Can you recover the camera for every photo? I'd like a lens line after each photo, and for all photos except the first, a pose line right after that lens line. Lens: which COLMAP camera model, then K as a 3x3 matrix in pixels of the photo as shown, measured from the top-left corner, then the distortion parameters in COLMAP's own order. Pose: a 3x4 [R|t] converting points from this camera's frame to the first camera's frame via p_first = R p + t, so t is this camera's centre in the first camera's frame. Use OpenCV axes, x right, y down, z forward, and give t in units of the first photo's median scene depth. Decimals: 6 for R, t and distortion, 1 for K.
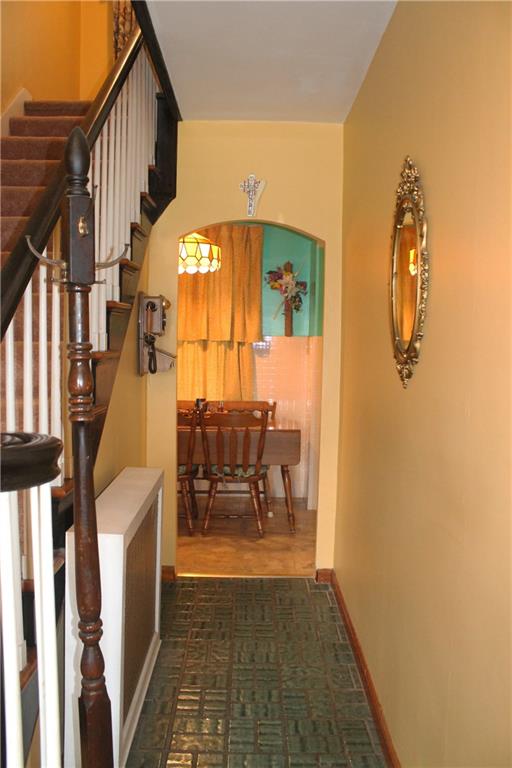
lens RADIAL K [[654.0, 0, 257.2], [0, 654.0, 387.9], [0, 0, 1]] dist [-0.162134, 0.137109]
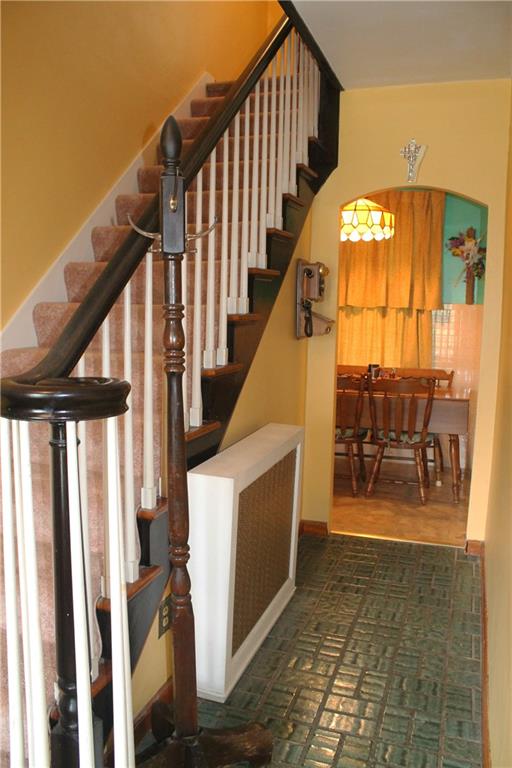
lens RADIAL K [[654.0, 0, 253.7], [0, 654.0, 388.9], [0, 0, 1]] dist [-0.162134, 0.137109]
pose [[0.941494, 0.045133, -0.333994, 0.111567], [-0.028421, 0.998095, 0.054757, 0.005868], [0.335829, -0.042061, 0.940983, -0.023679]]
